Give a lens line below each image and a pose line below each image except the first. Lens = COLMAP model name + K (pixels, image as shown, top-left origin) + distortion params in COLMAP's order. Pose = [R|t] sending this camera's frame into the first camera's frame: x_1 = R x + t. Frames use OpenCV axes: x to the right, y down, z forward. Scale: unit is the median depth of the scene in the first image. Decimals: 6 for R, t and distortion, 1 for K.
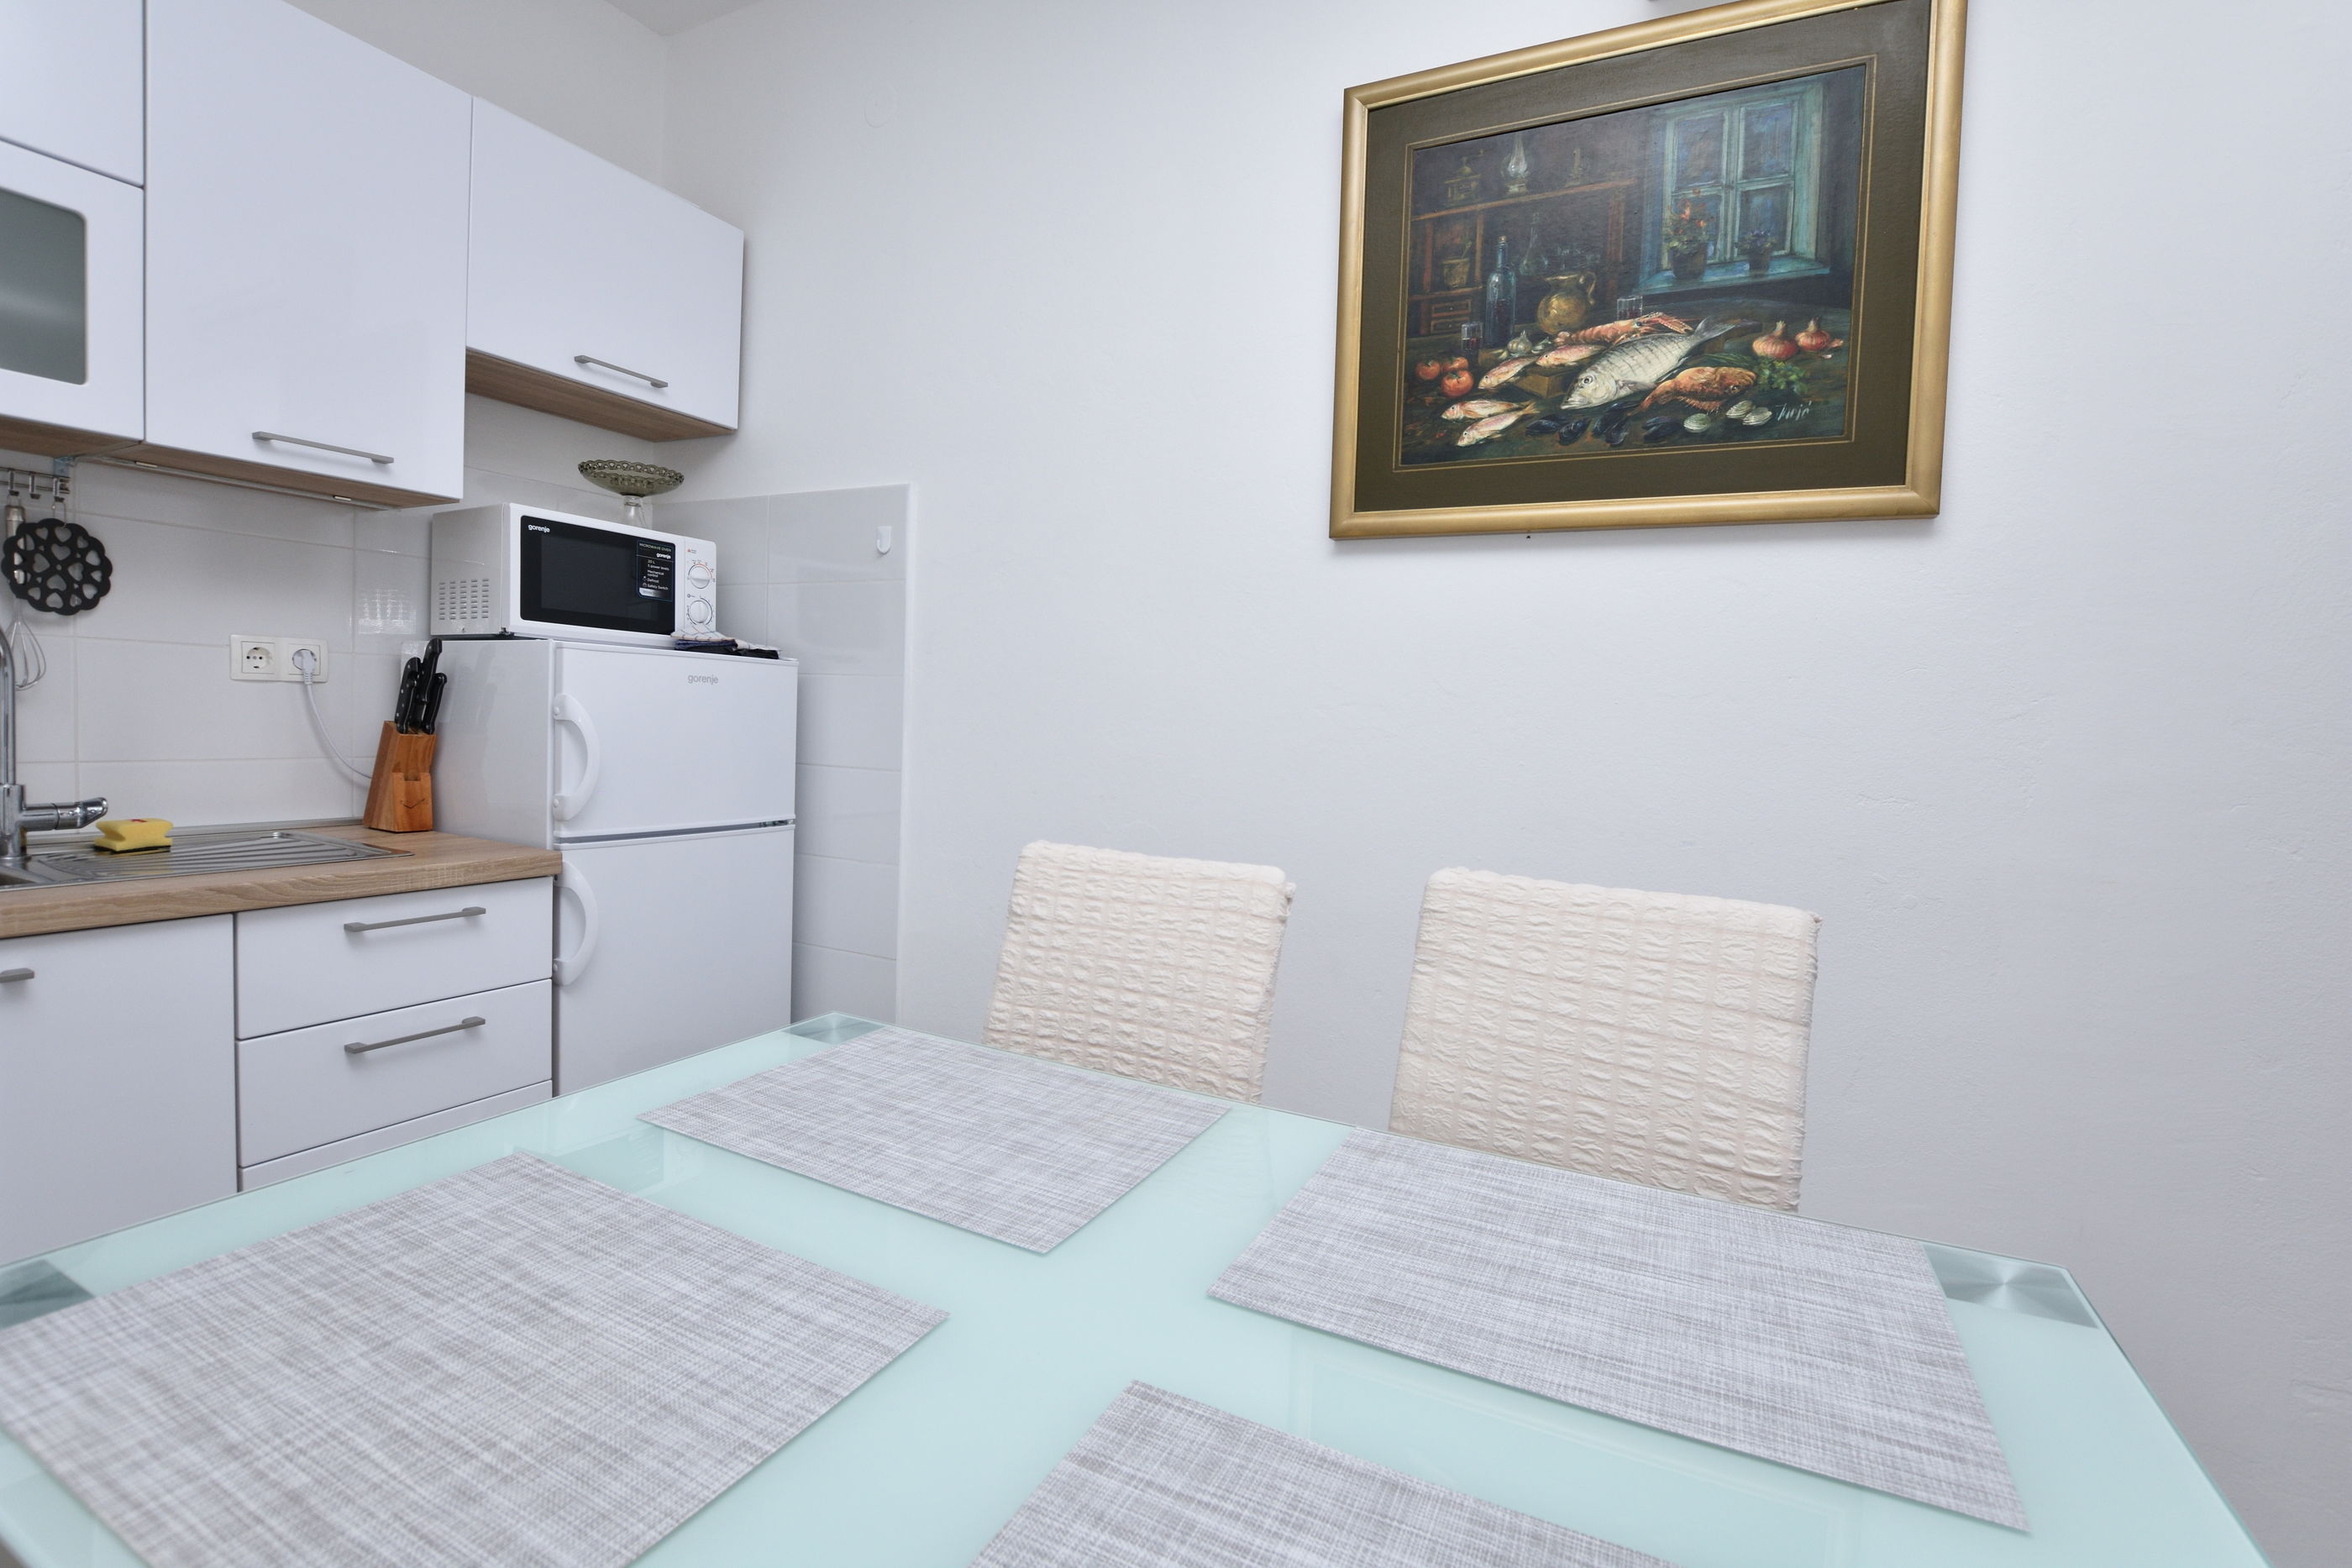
lens RADIAL K [[1055.2, 0, 1168.8], [0, 1055.2, 775.9], [0, 0, 1]] dist [-0.035324, 0.005204]
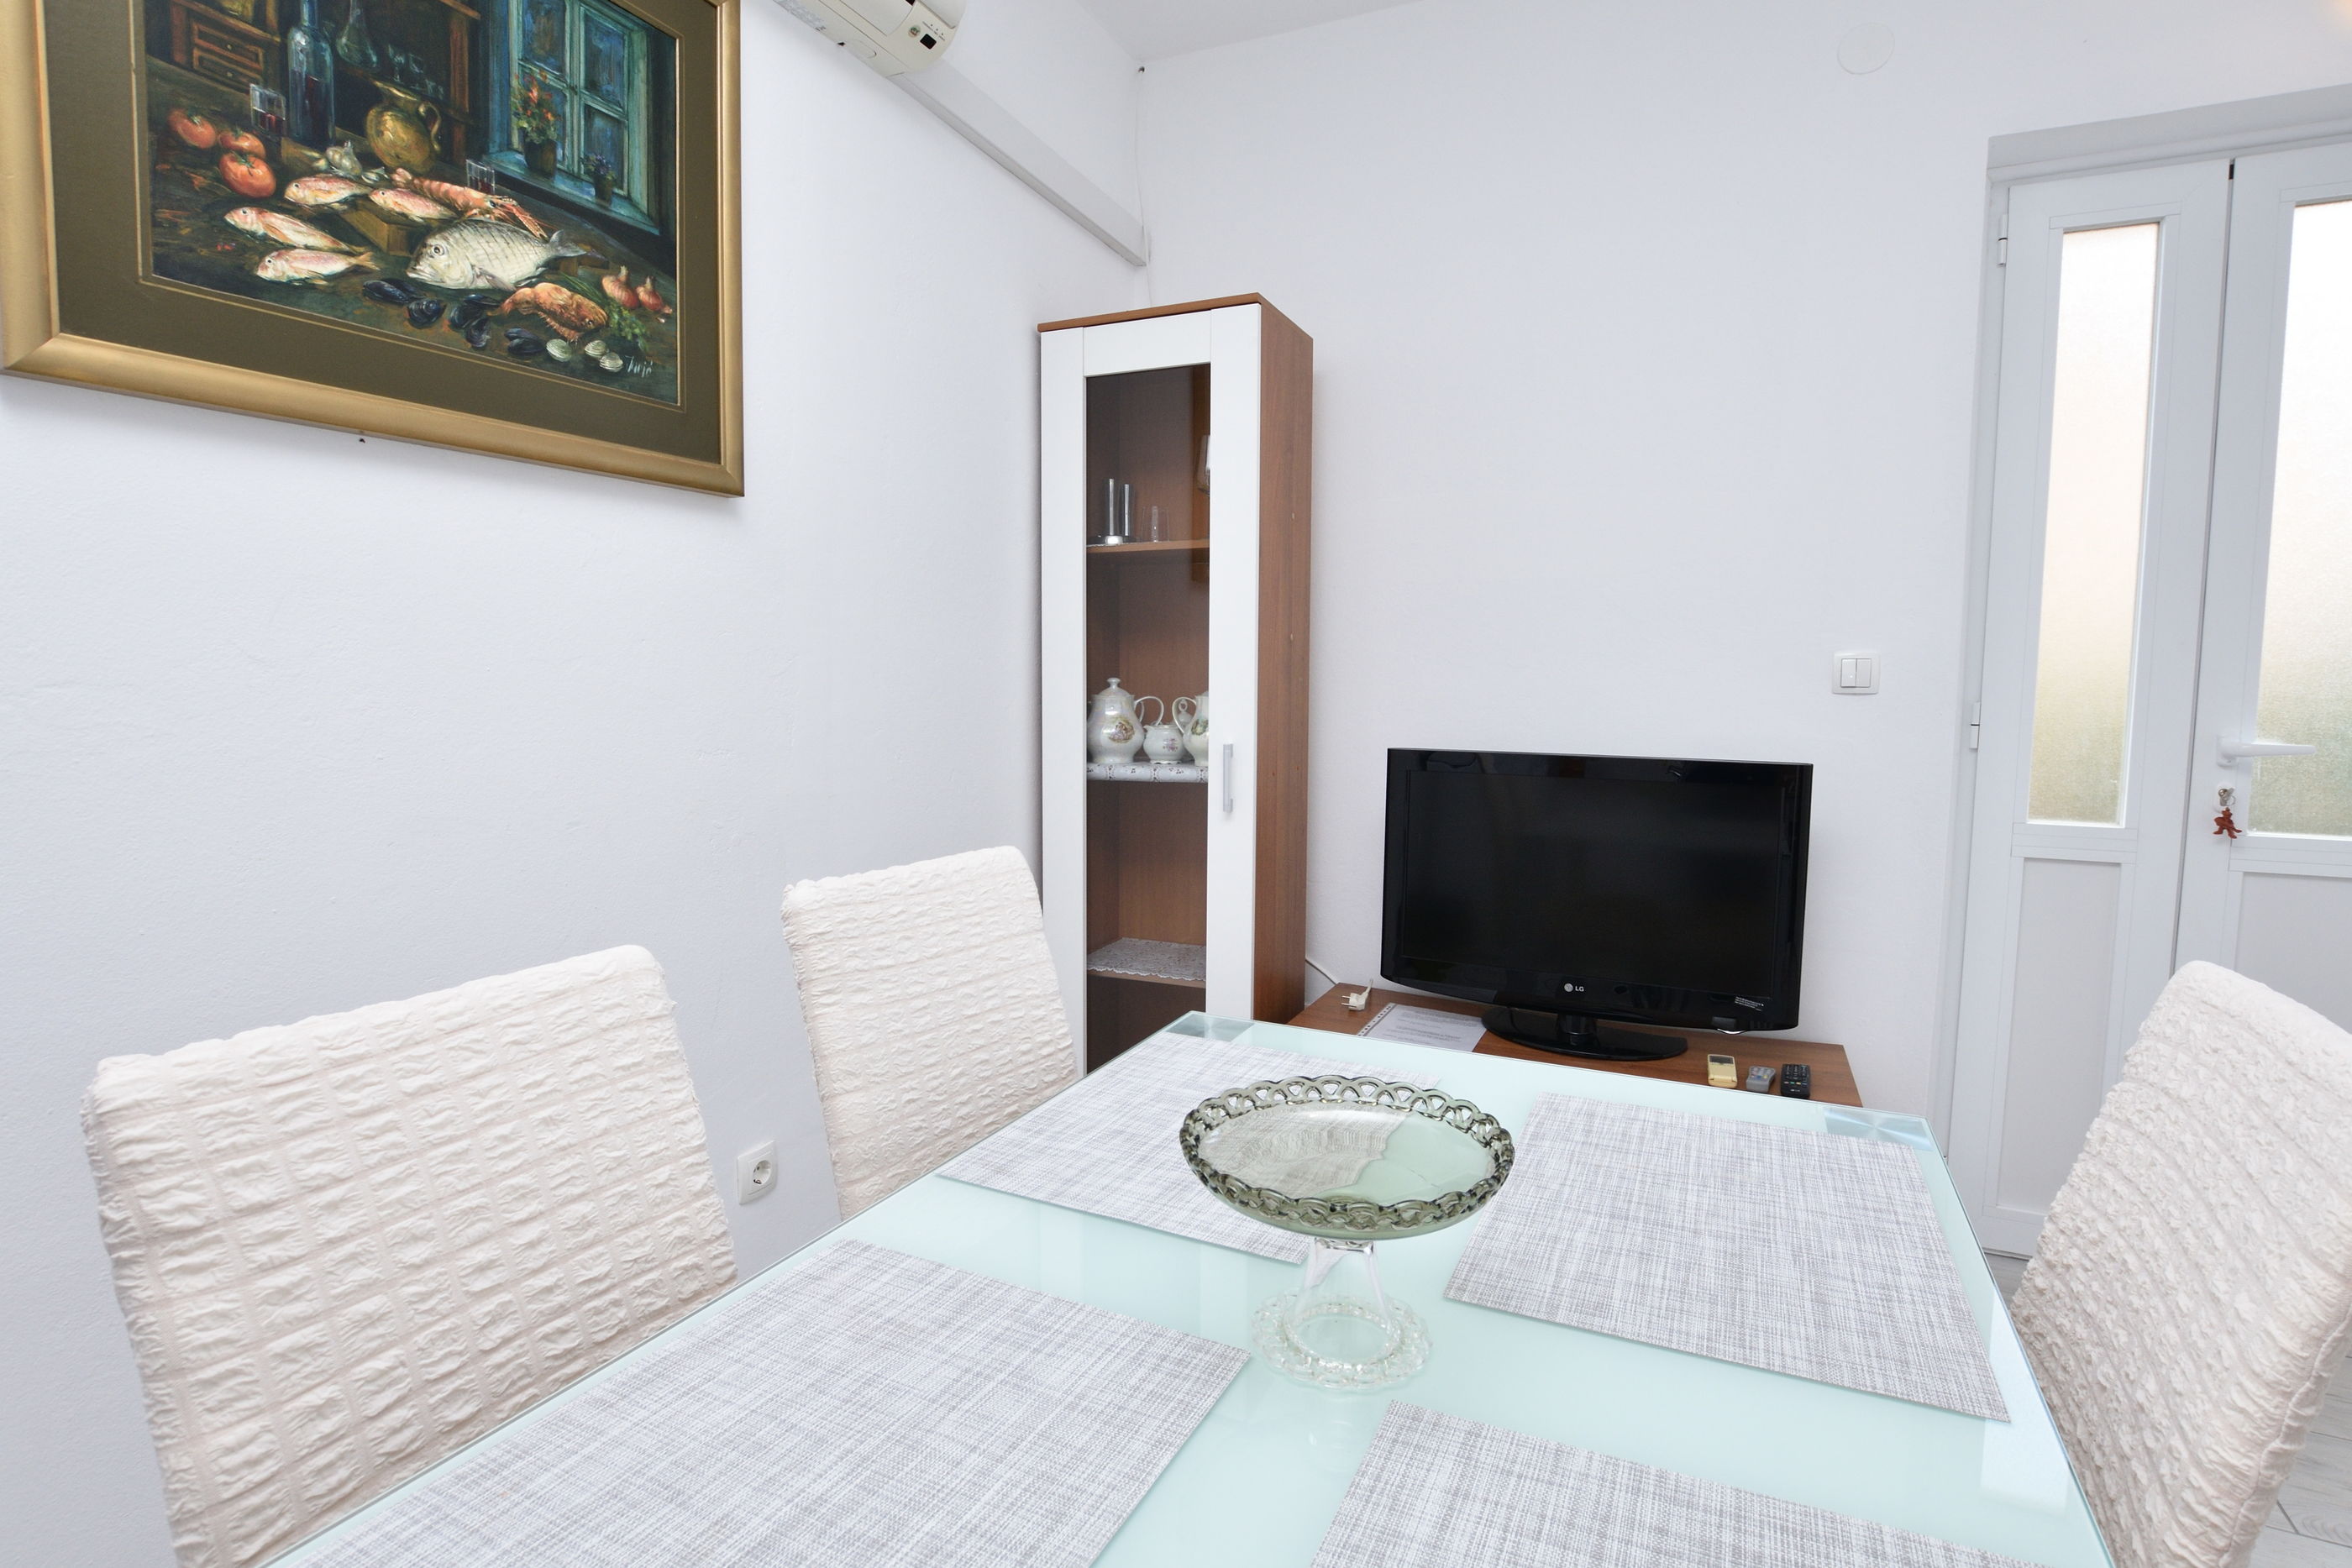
lens RADIAL K [[1153.1, 0, 1176.0], [0, 1153.1, 784.0], [0, 0, 1]] dist [-0.042779, 0.005755]
pose [[-0.014999, -0.131951, 0.991143, -0.480311], [0.045880, 0.990119, 0.132510, -0.076486], [-0.998834, 0.047461, -0.008797, 0.490926]]
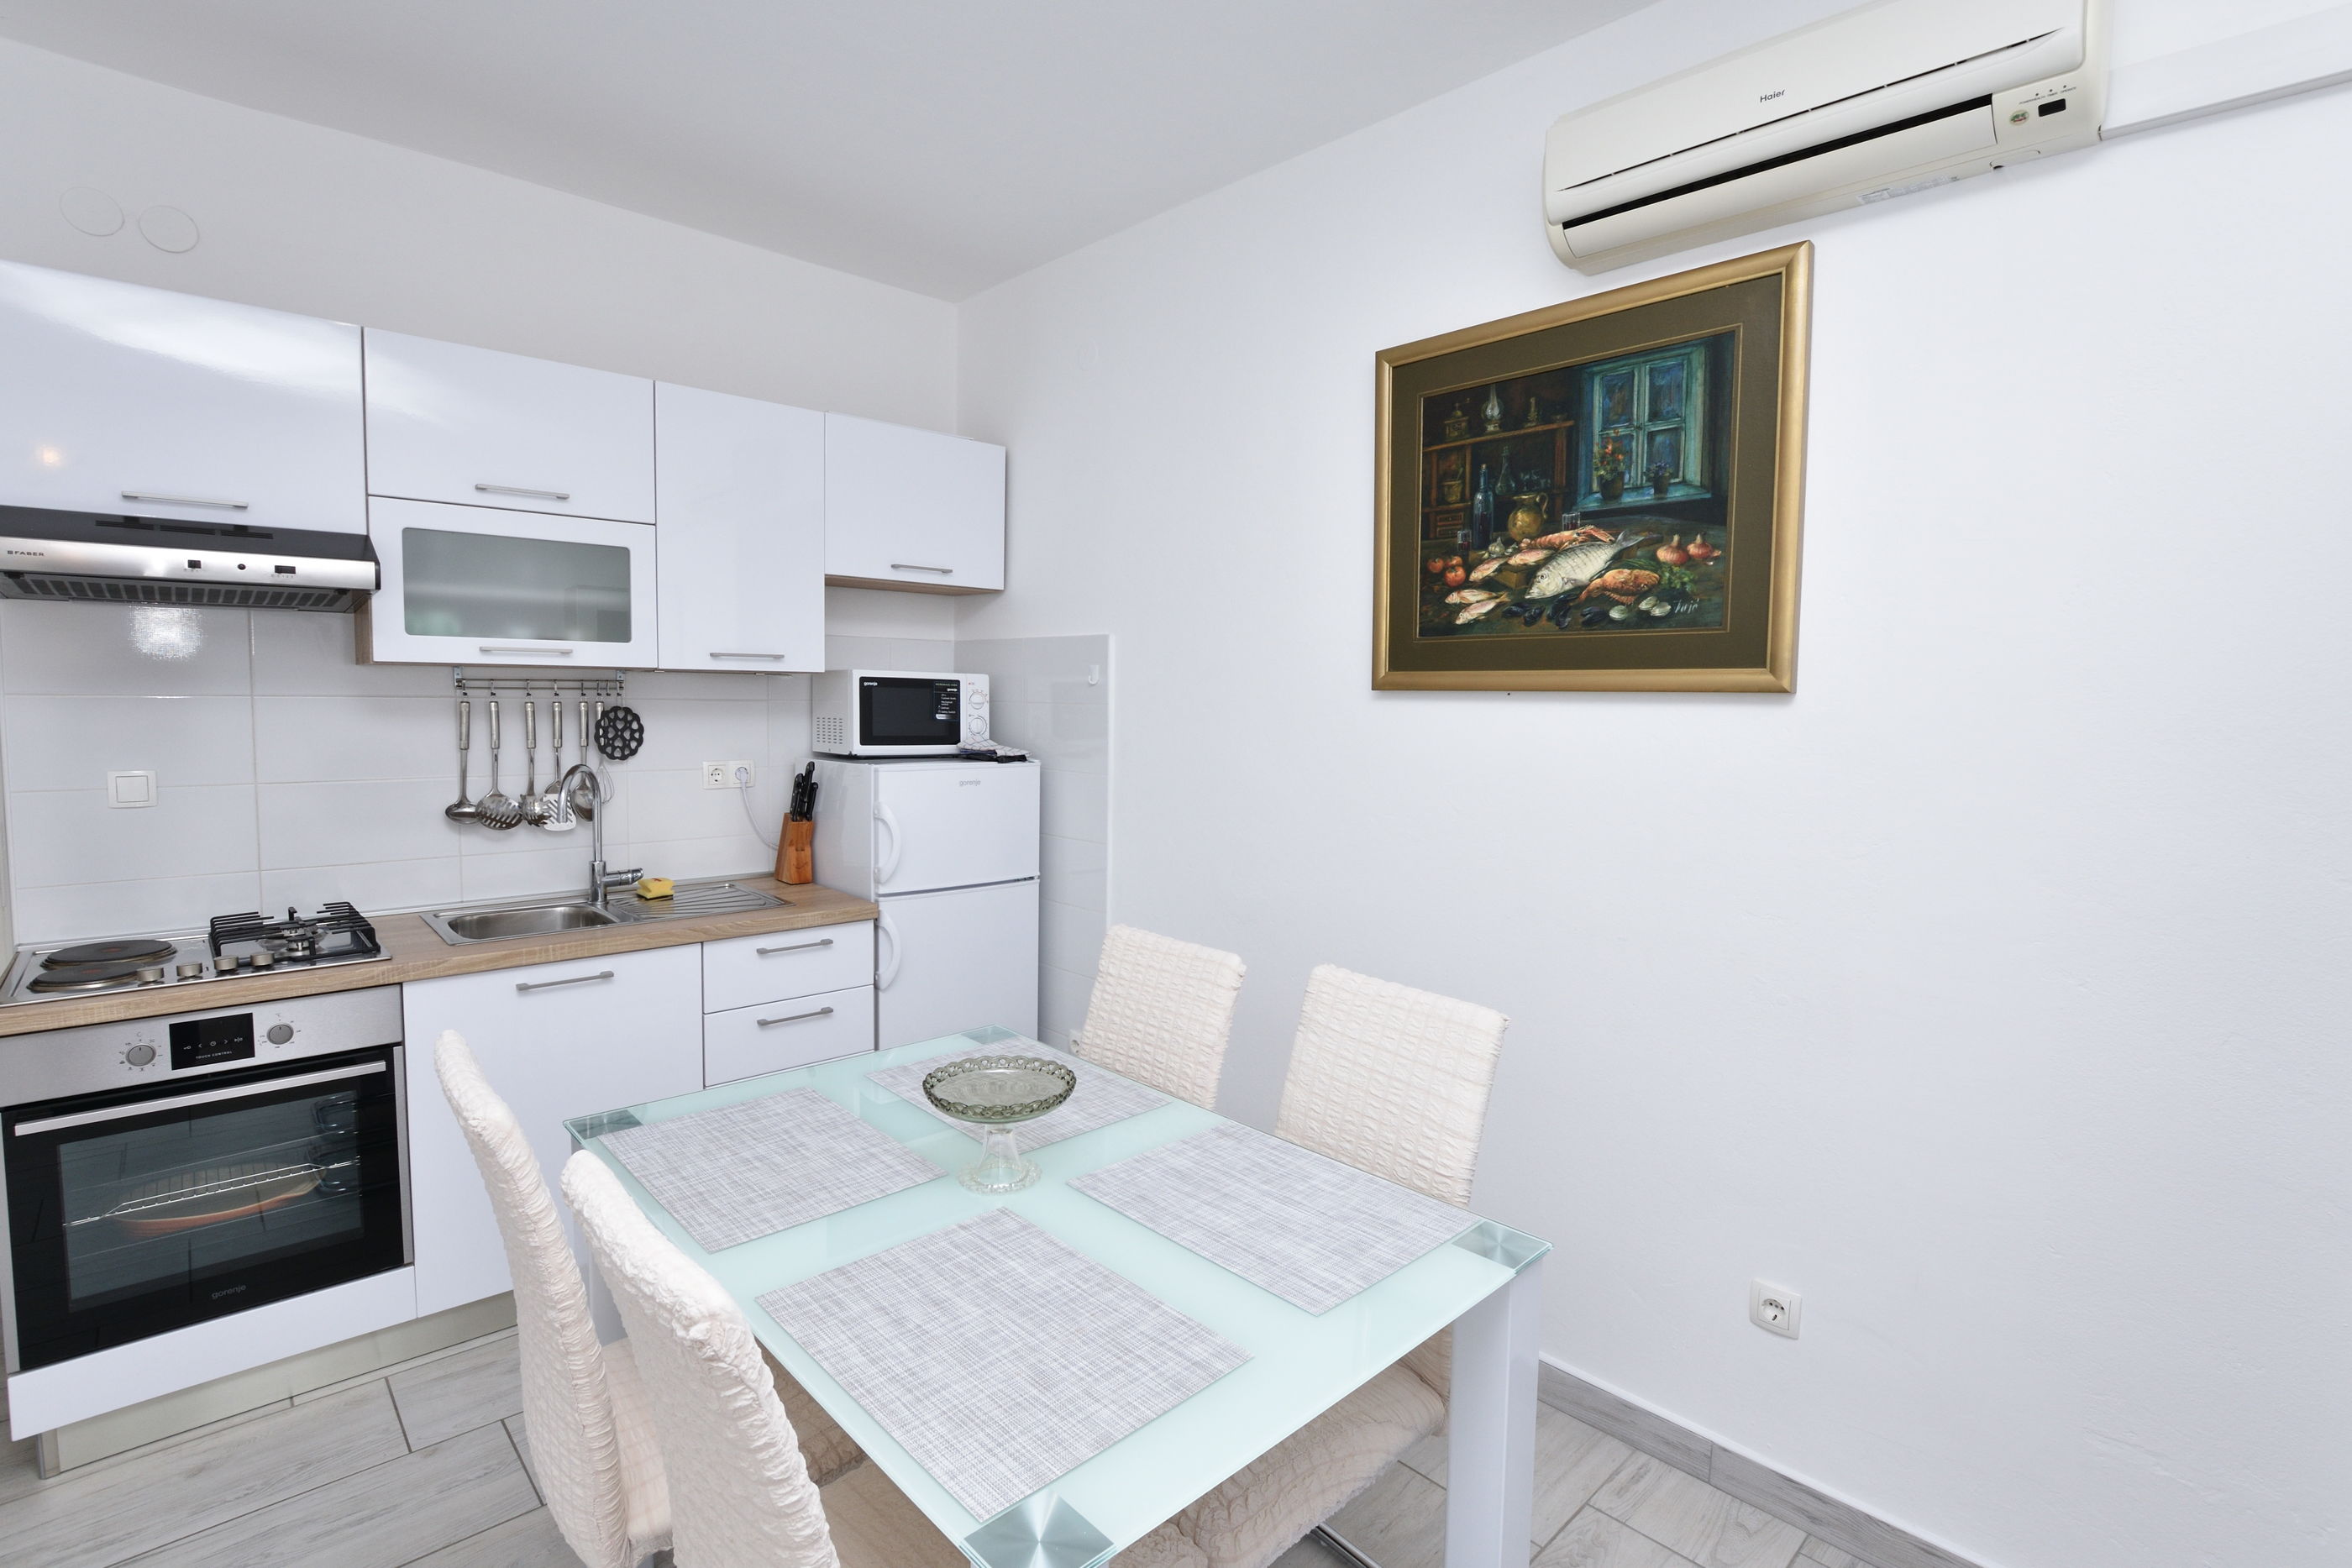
lens RADIAL K [[1083.8, 0, 1172.5], [0, 1083.8, 775.4], [0, 0, 1]] dist [-0.037850, 0.007628]
pose [[0.941525, -0.000370, -0.336942, 0.423370], [0.003124, 0.999966, 0.007633, -0.146520], [0.336928, -0.008239, 0.941494, -0.415397]]
